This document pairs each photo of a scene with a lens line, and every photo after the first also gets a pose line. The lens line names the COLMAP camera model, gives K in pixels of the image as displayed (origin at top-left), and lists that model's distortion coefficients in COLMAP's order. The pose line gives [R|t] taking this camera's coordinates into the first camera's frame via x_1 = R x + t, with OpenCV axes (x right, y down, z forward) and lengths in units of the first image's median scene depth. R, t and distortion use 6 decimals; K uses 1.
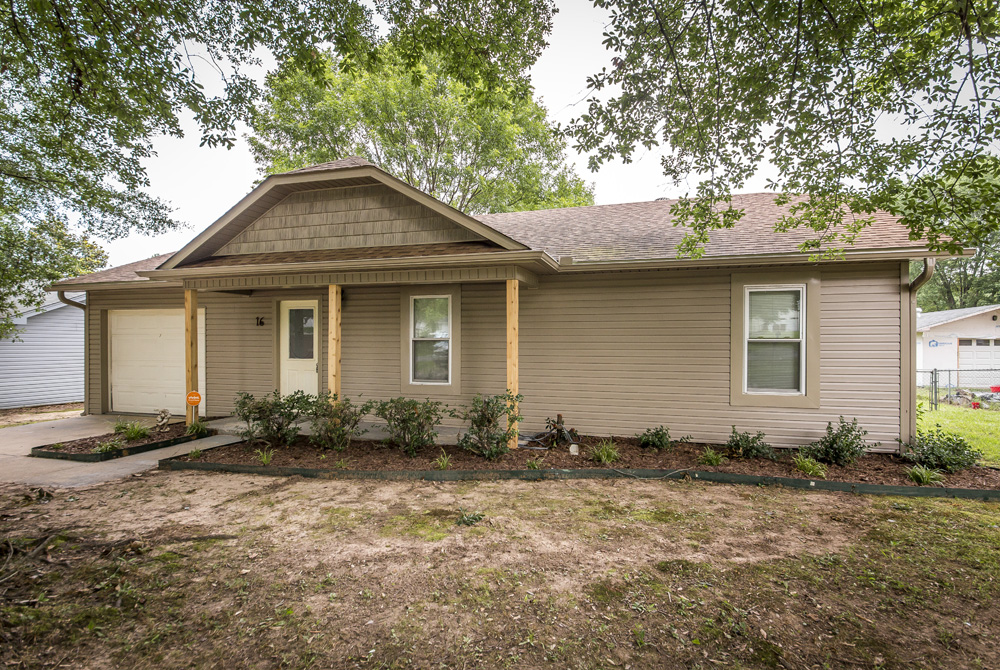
lens RADIAL K [[518.1, 0, 502.0], [0, 518.1, 336.4], [0, 0, 1]] dist [0.003359, -0.000616]
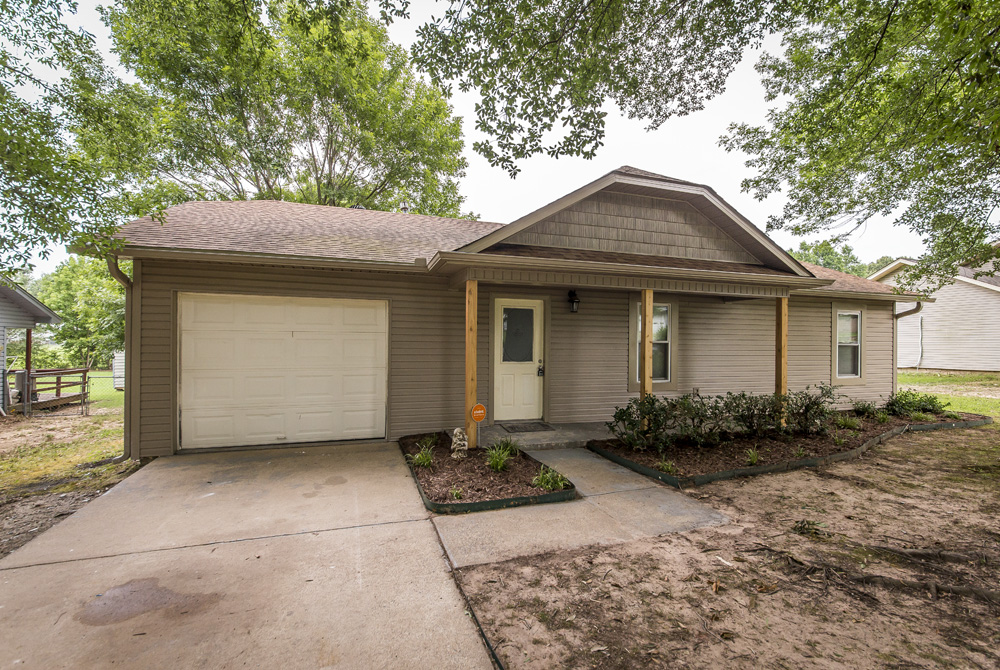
lens RADIAL K [[457.8, 0, 505.2], [0, 457.8, 339.5], [0, 0, 1]] dist [-0.003903, -0.000120]
pose [[0.809609, 0.008327, 0.586911, -1.009299], [-0.013596, 0.999897, 0.004568, -0.000680], [-0.586812, -0.011678, 0.809639, 0.396703]]
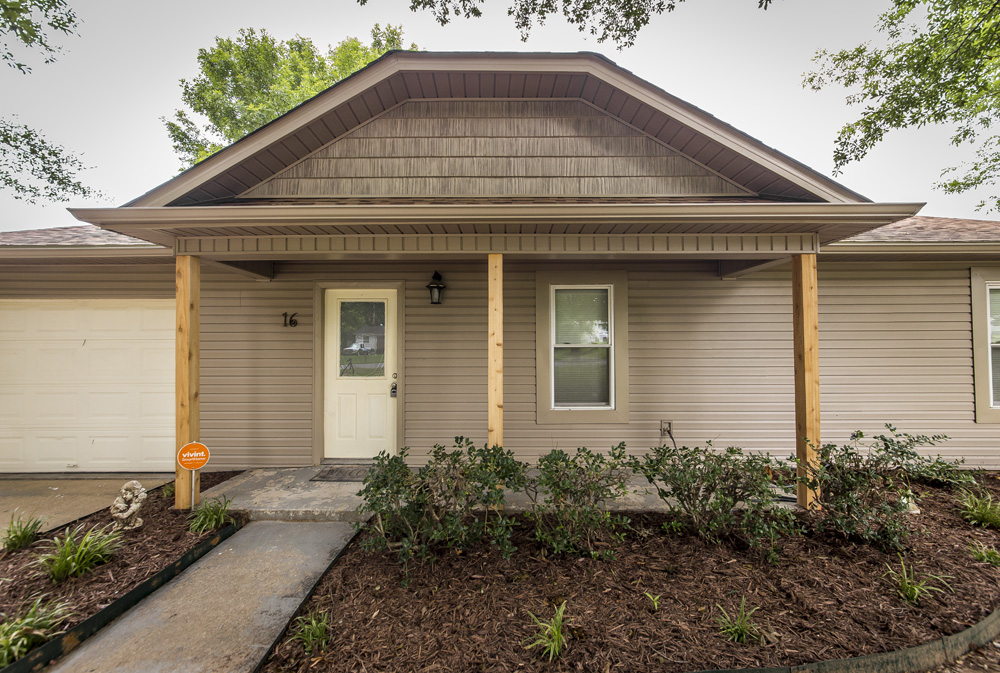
lens RADIAL K [[406.0, 0, 493.7], [0, 406.0, 338.5], [0, 0, 1]] dist [0.000874, 0.000705]
pose [[0.957026, 0.004805, 0.289961, -0.428230], [0.002305, 0.999705, -0.024174, 0.008295], [-0.289992, 0.023804, 0.956733, 0.512918]]
